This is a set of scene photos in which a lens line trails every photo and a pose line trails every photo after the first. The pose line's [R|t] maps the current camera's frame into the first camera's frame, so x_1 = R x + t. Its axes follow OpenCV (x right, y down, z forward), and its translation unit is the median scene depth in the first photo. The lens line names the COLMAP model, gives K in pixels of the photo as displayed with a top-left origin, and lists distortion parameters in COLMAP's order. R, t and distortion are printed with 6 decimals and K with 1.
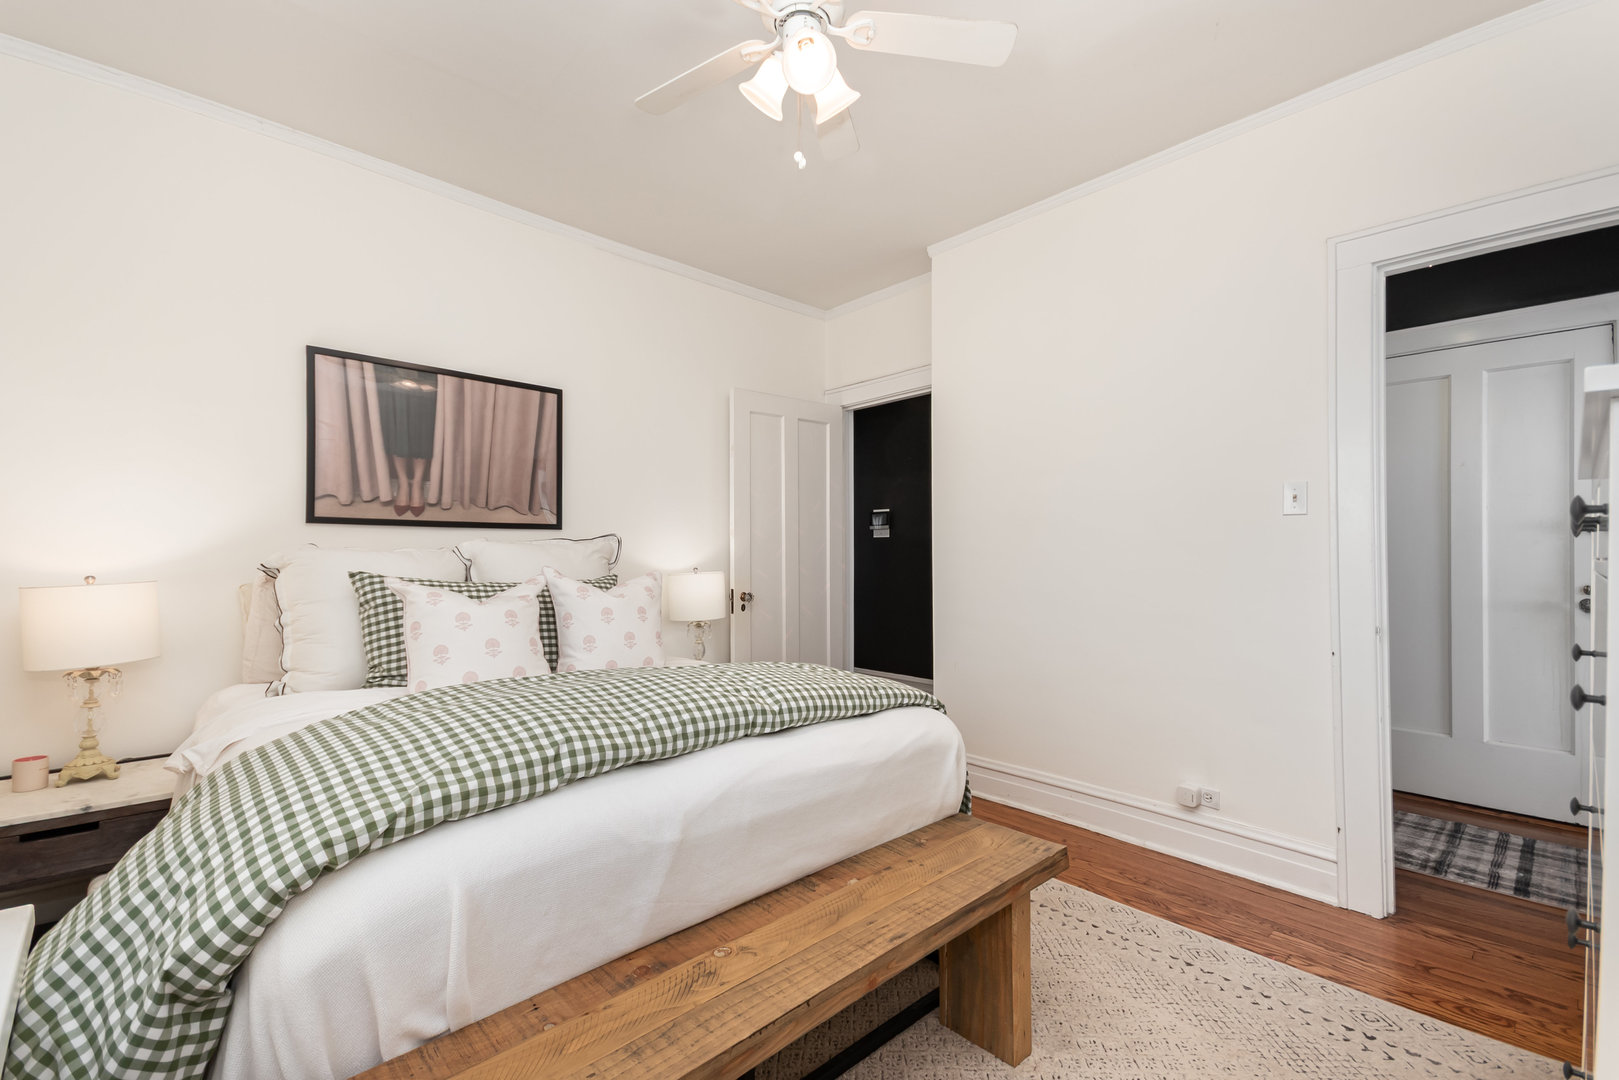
lens RADIAL K [[705.1, 0, 807.4], [0, 705.1, 551.2], [0, 0, 1]] dist [0.033258, -0.003337]
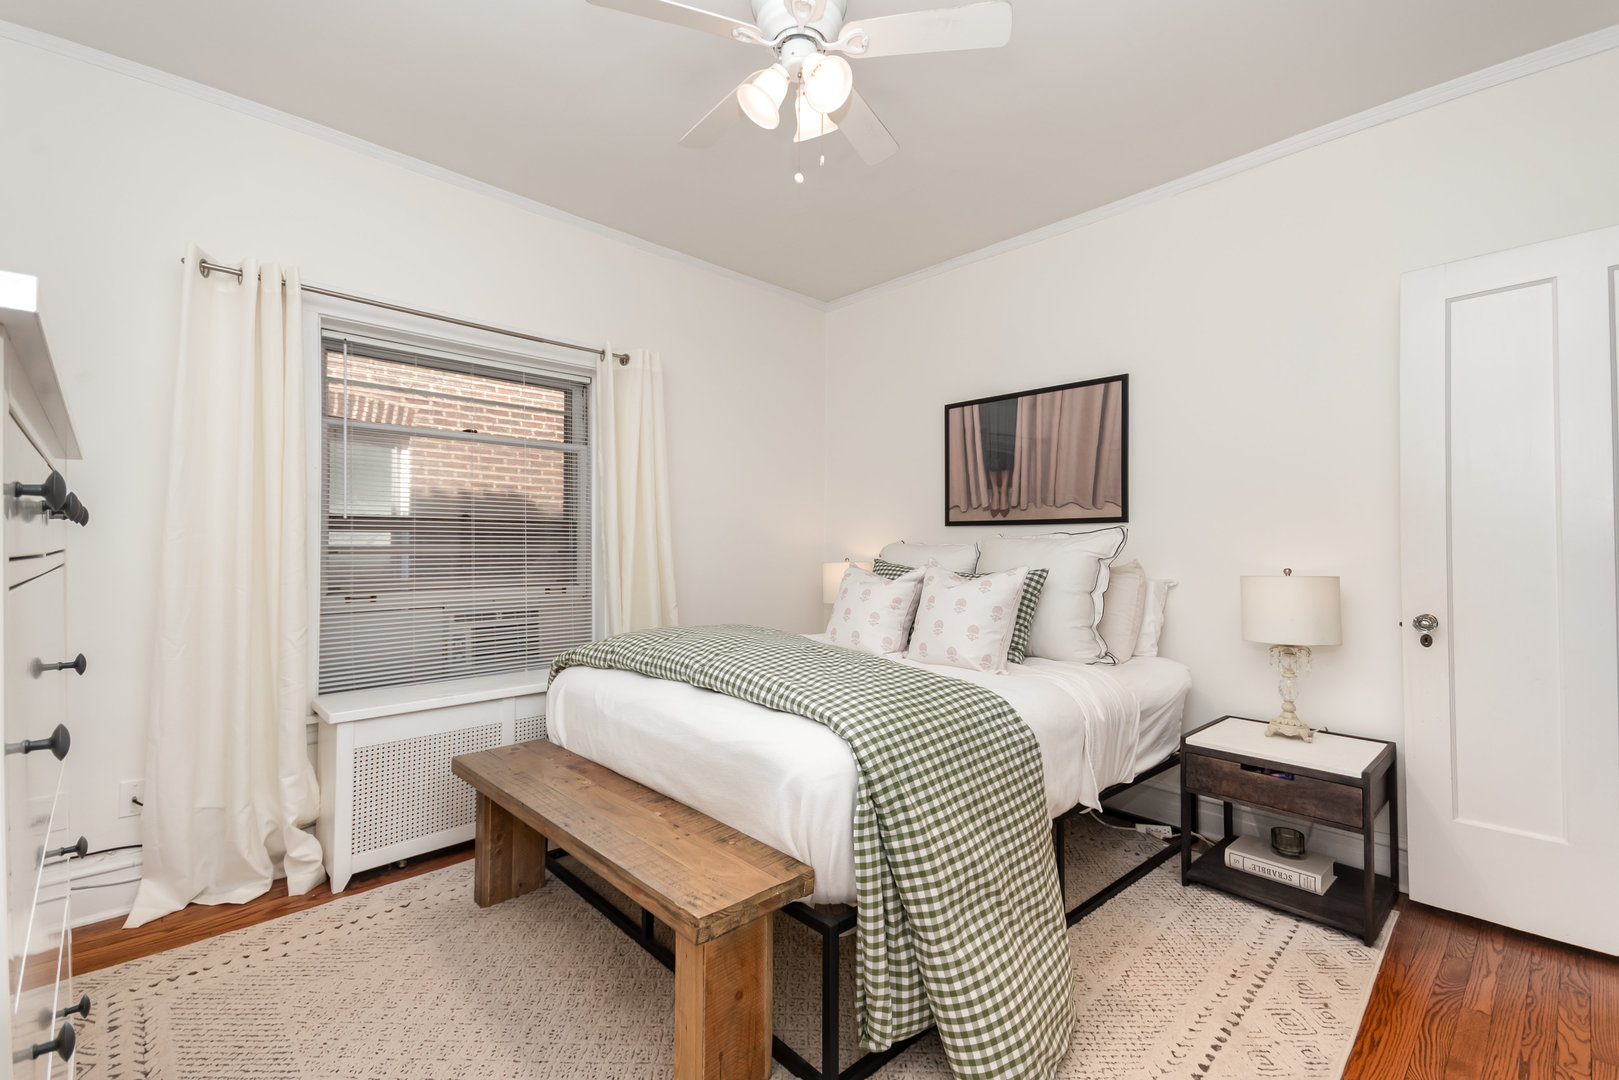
lens RADIAL K [[705.1, 0, 805.3], [0, 705.1, 533.8], [0, 0, 1]] dist [0.033258, -0.003337]
pose [[0.010999, -0.019250, -0.999754, 0.669287], [-0.000095, 0.999815, -0.019252, 0.003081], [0.999940, 0.000307, 0.010995, 0.639165]]
